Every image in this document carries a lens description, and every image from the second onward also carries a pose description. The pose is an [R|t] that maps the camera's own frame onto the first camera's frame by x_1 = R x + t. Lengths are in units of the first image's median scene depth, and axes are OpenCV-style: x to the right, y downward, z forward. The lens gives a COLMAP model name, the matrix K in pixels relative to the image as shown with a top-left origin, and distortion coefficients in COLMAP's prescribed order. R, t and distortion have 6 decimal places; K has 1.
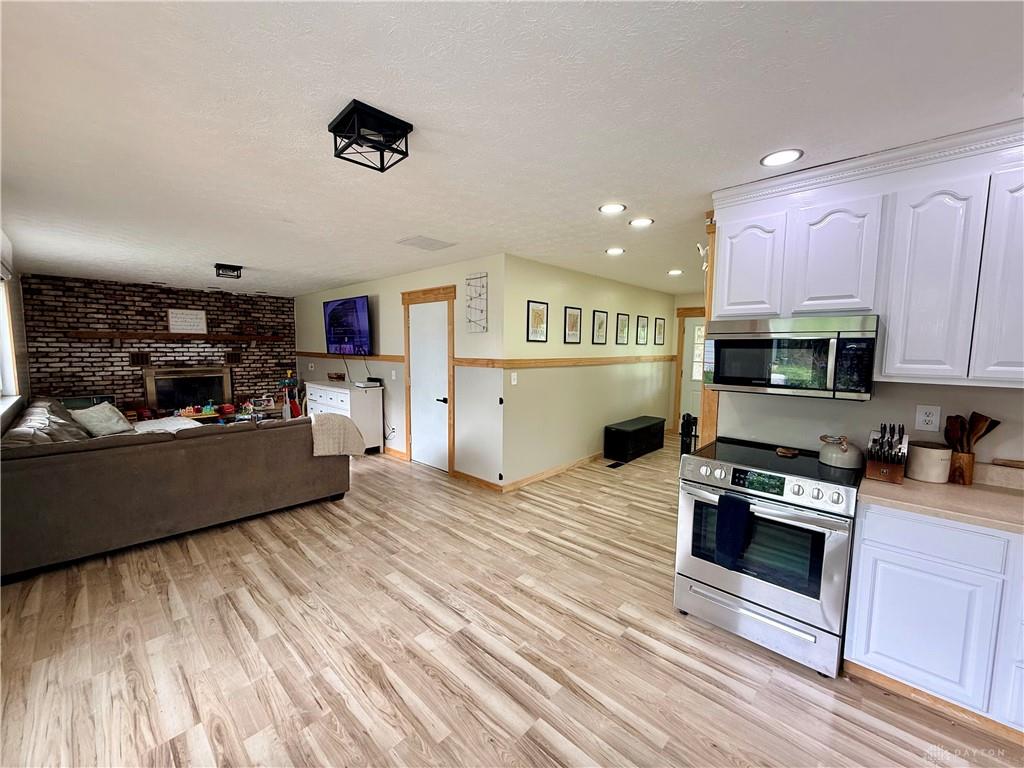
lens RADIAL K [[406.2, 0, 512.9], [0, 406.2, 383.5], [0, 0, 1]] dist [0.002380, -0.000229]
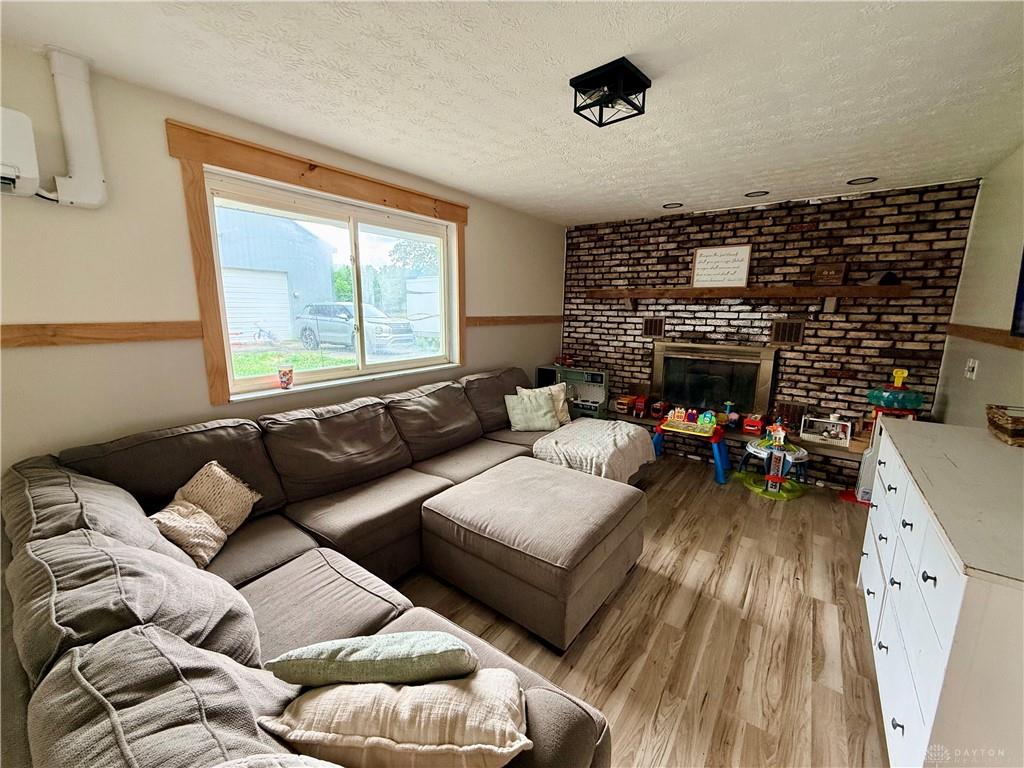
lens RADIAL K [[406.2, 0, 514.1], [0, 406.2, 382.5], [0, 0, 1]] dist [0.002380, -0.000229]
pose [[0.112497, 0.171611, -0.978721, -0.231820], [-0.101665, 0.981792, 0.160464, -0.054146], [0.988438, 0.081450, 0.127895, 0.673647]]
